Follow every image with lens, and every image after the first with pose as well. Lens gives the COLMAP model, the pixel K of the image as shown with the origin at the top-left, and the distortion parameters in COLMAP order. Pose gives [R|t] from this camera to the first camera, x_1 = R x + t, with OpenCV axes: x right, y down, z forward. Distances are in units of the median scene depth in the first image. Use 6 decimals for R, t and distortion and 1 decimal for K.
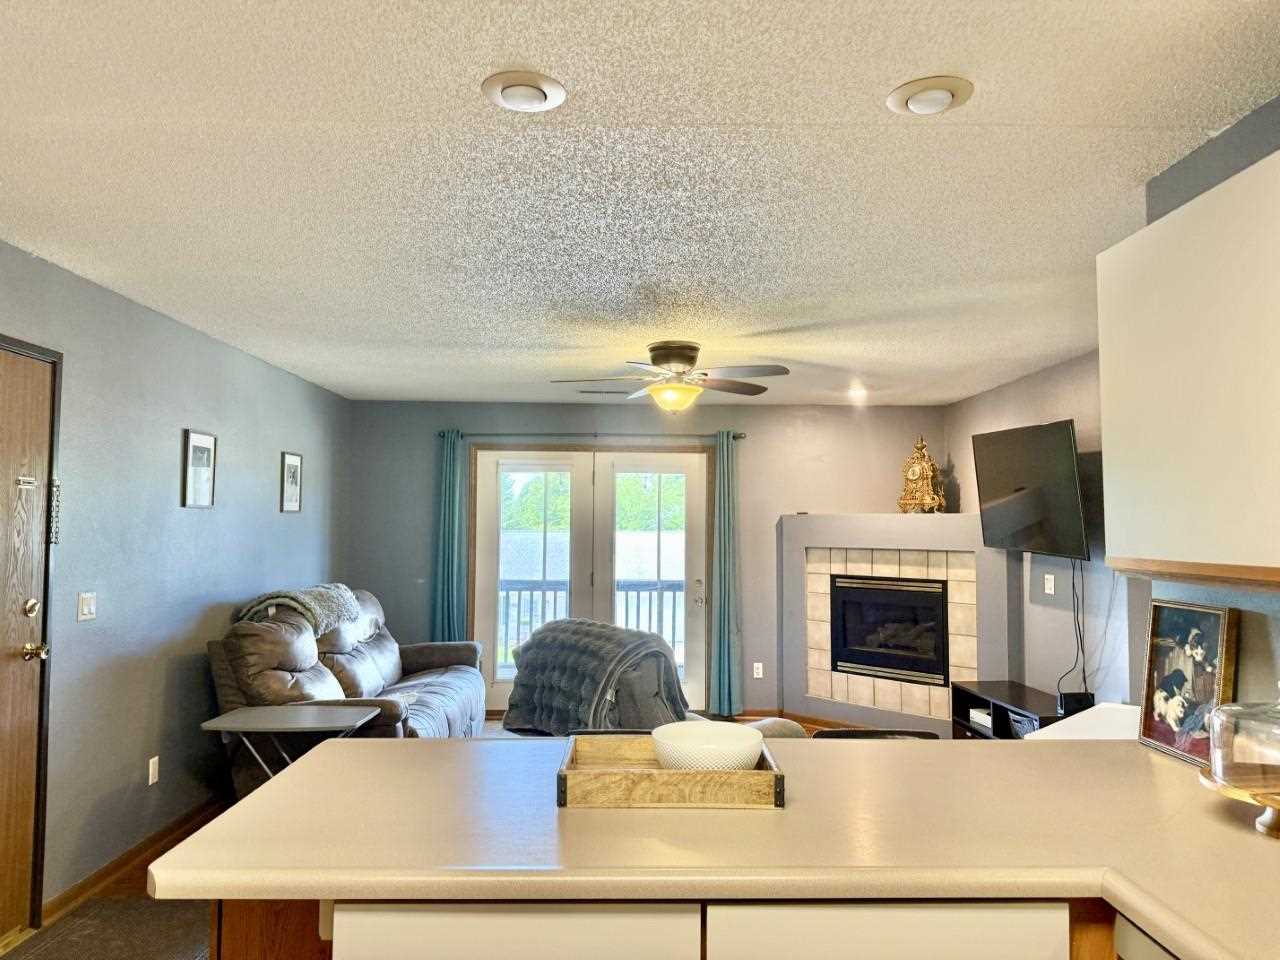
lens RADIAL K [[896.6, 0, 636.8], [0, 896.6, 476.4], [0, 0, 1]] dist [0.033009, -0.030029]
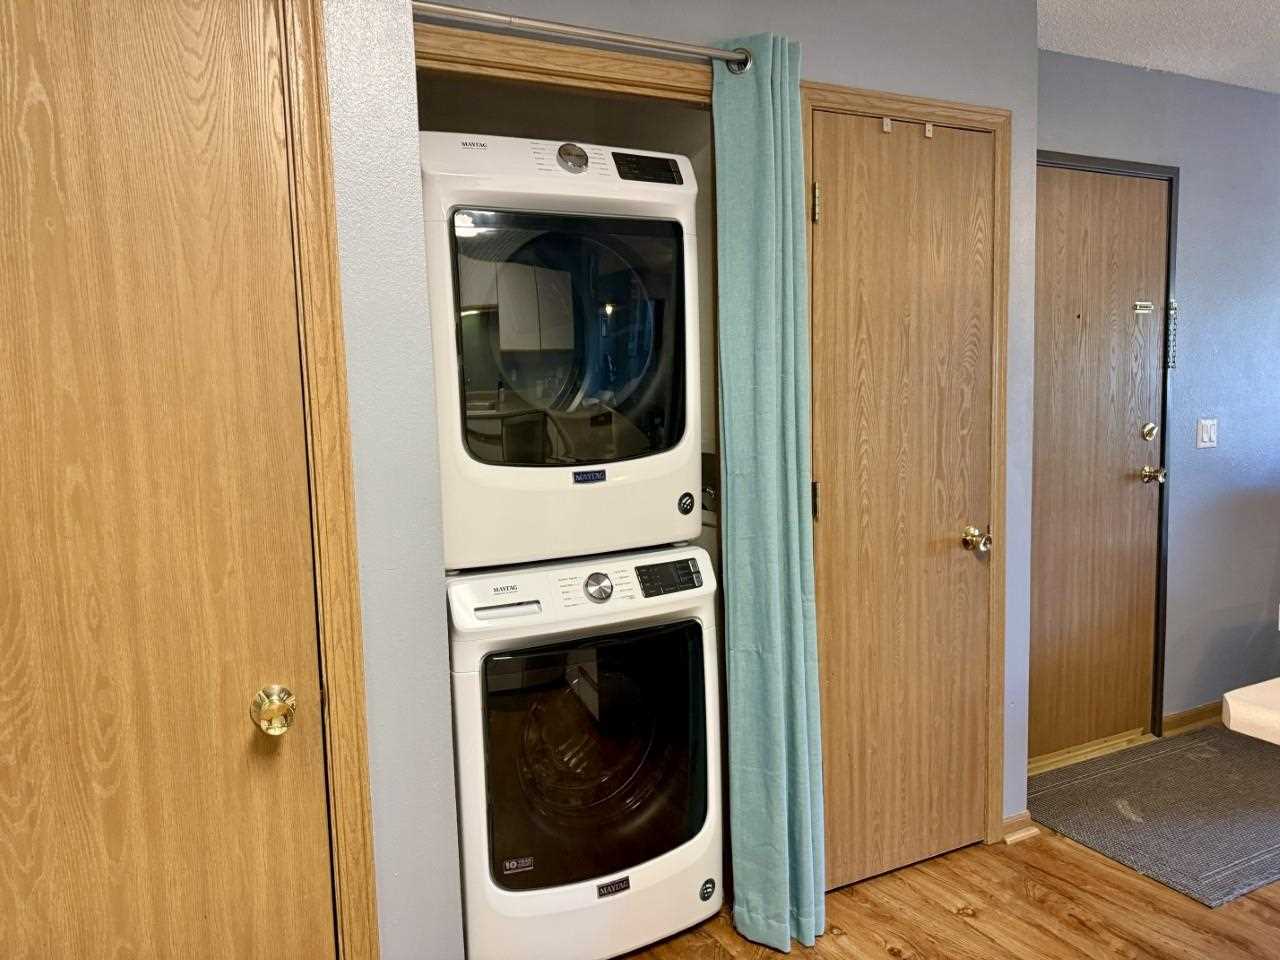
lens RADIAL K [[905.3, 0, 639.7], [0, 905.3, 481.5], [0, 0, 1]] dist [0.004477, -0.006562]
pose [[0.427334, 0.072900, -0.901150, 0.003261], [0.085105, 0.989074, 0.120371, 0.030985], [0.900079, -0.128131, 0.416461, 0.061561]]
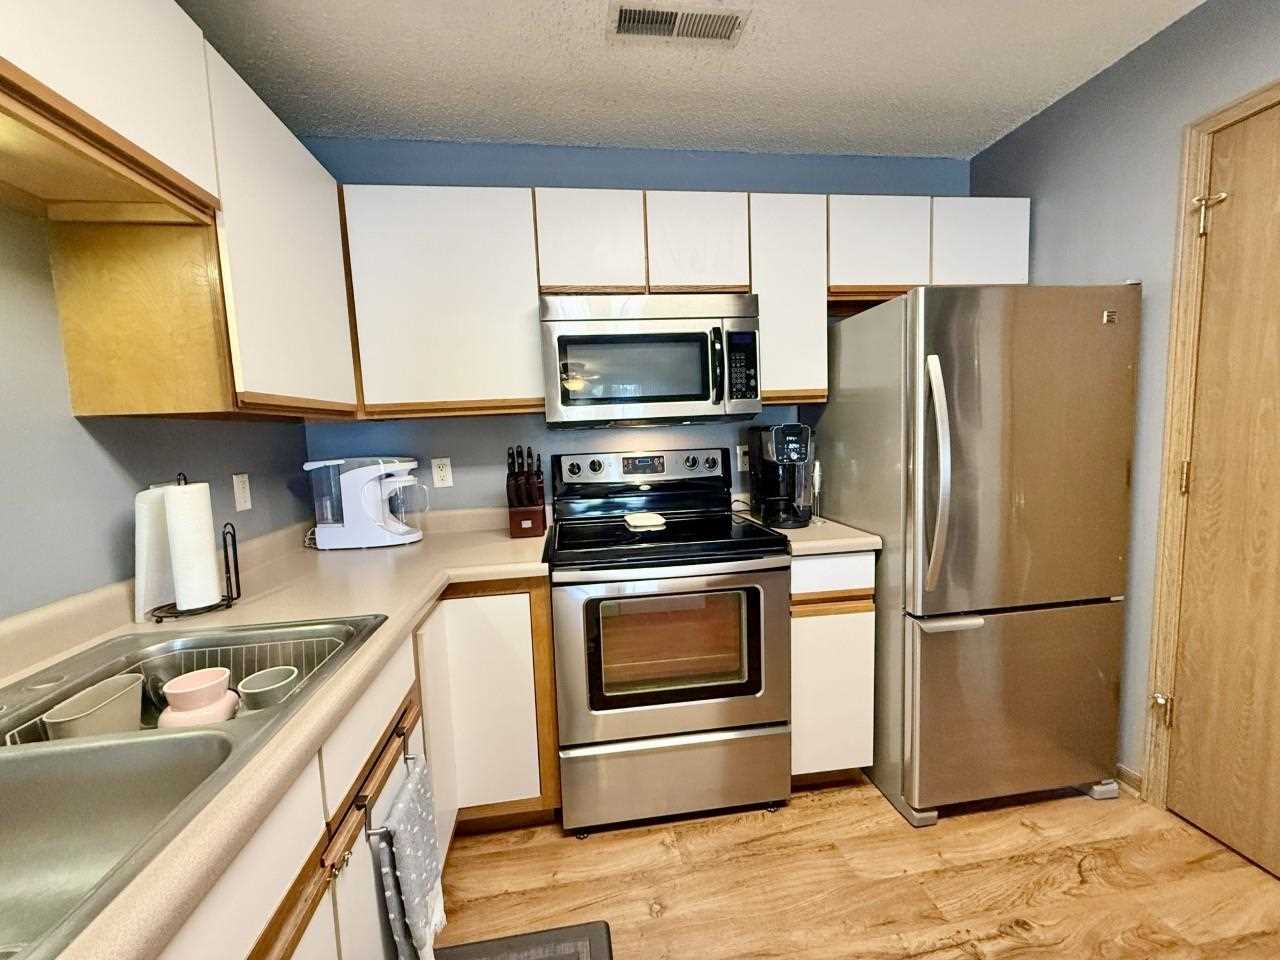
lens RADIAL K [[509.1, 0, 633.8], [0, 509.1, 477.2], [0, 0, 1]] dist [-0.000183, 0.000081]
pose [[-0.991639, 0.049153, -0.119312, 0.108166], [0.045150, 0.998331, 0.036020, 0.069896], [0.120883, 0.030332, -0.992203, 0.318640]]
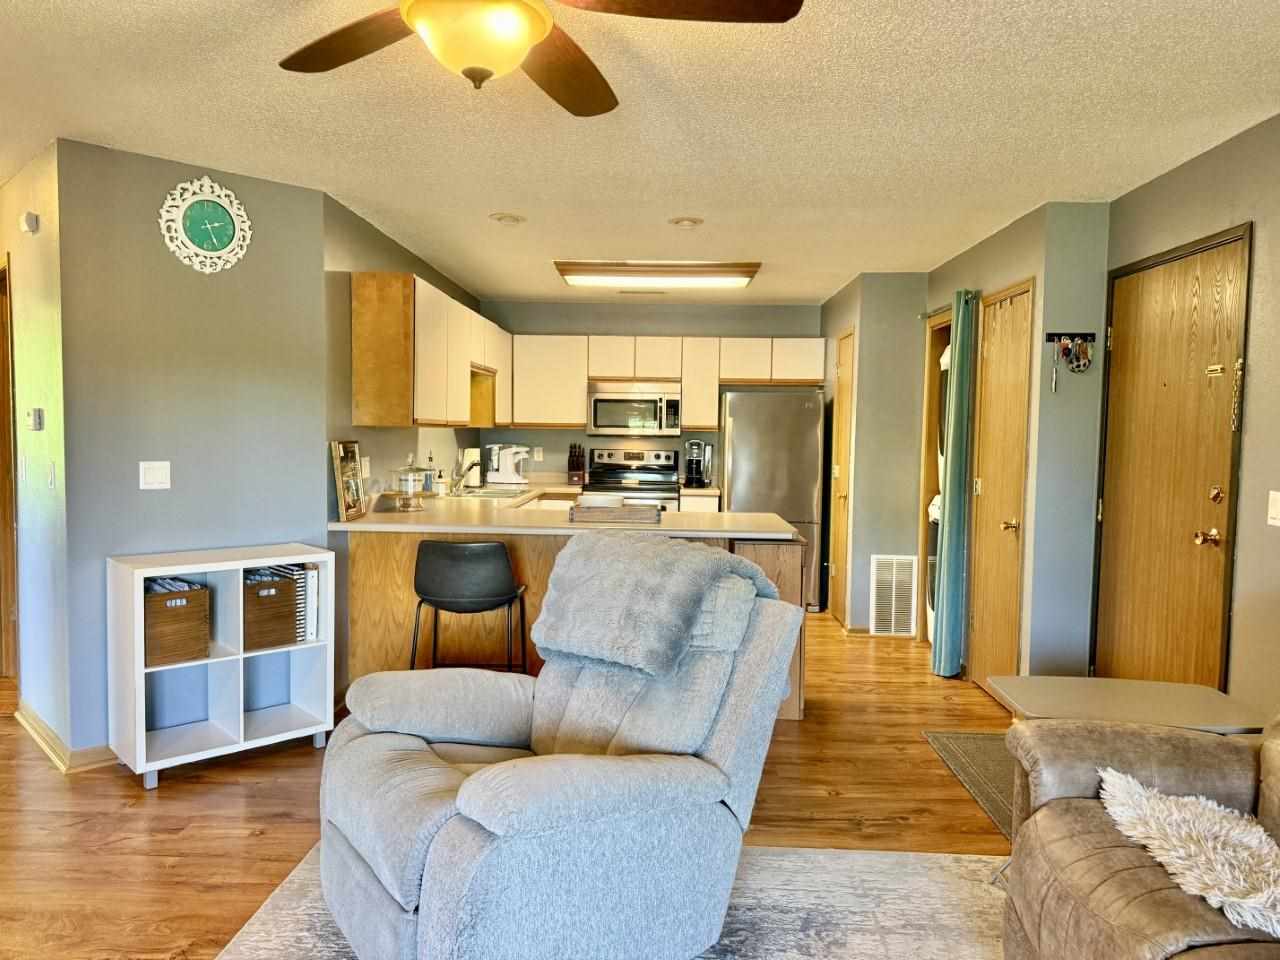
lens RADIAL K [[896.6, 0, 627.9], [0, 896.6, 471.7], [0, 0, 1]] dist [0.033009, -0.030029]
pose [[-0.998609, -0.020361, 0.048646, -0.058455], [-0.020806, 0.999746, -0.008651, 0.130509], [-0.048457, -0.009651, -0.998779, 1.803676]]
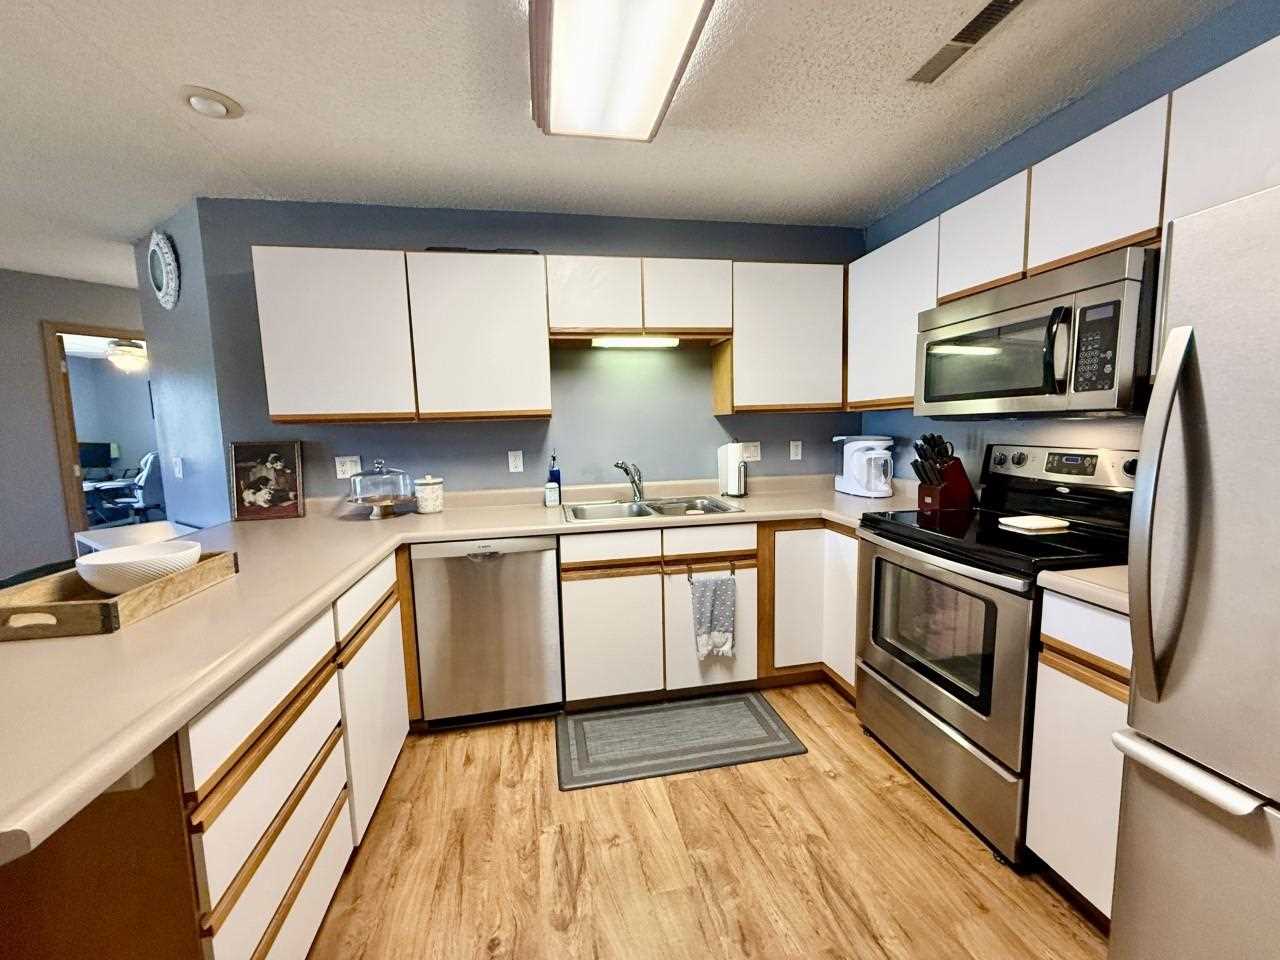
lens RADIAL K [[509.1, 0, 635.8], [0, 509.1, 479.4], [0, 0, 1]] dist [-0.000183, 0.000081]
pose [[-0.174764, -0.102641, 0.979246, -0.380989], [-0.028204, 0.994665, 0.099224, 0.055321], [-0.984206, -0.010277, -0.176727, 0.250001]]
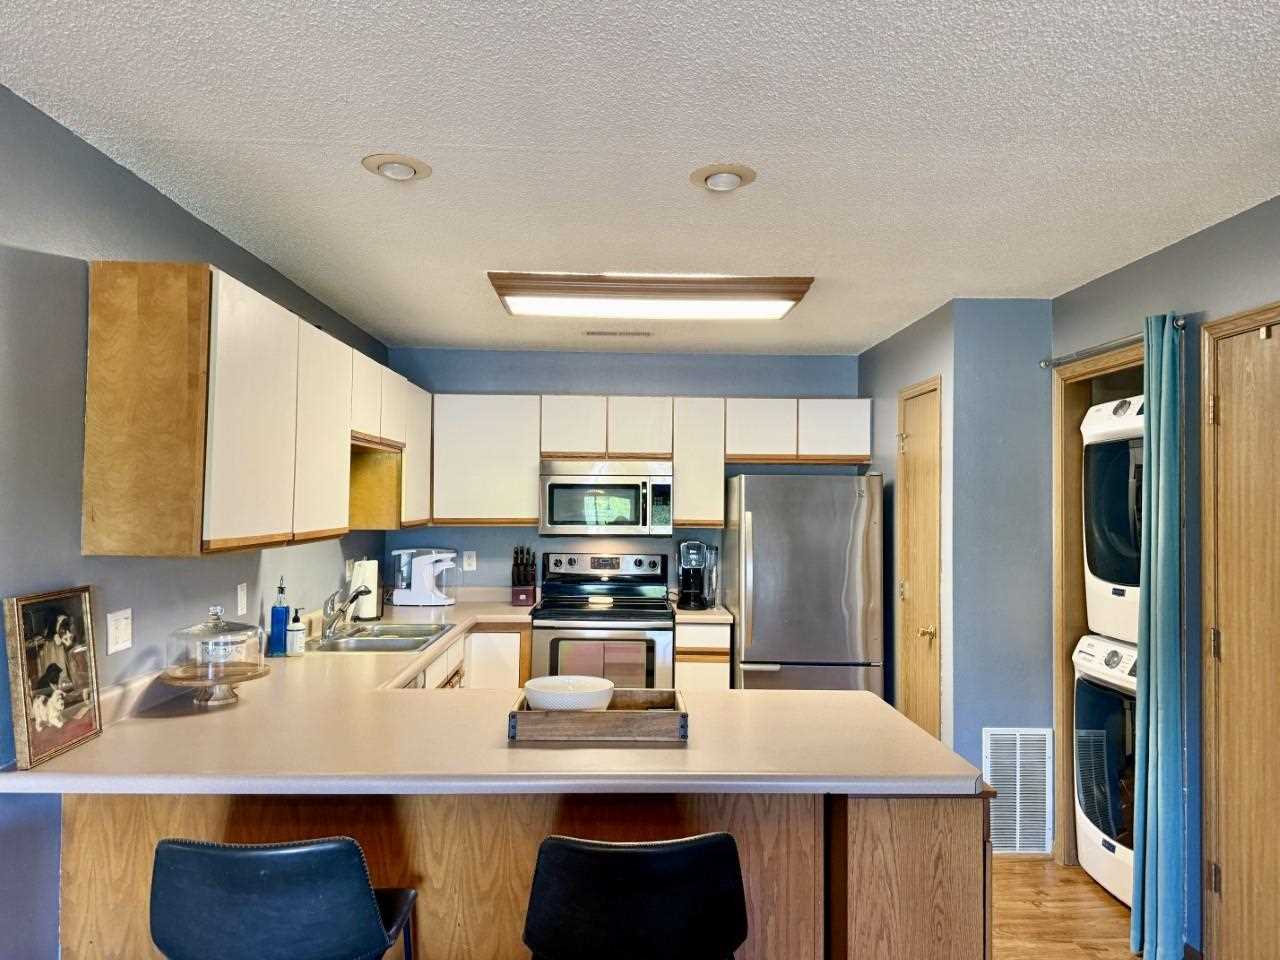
lens RADIAL K [[896.6, 0, 638.9], [0, 896.6, 471.9], [0, 0, 1]] dist [0.033009, -0.030029]
pose [[-0.999714, -0.012073, -0.020646, 0.005306], [-0.010233, 0.996153, -0.087030, 0.055677], [0.021617, -0.086794, -0.995992, 1.222654]]
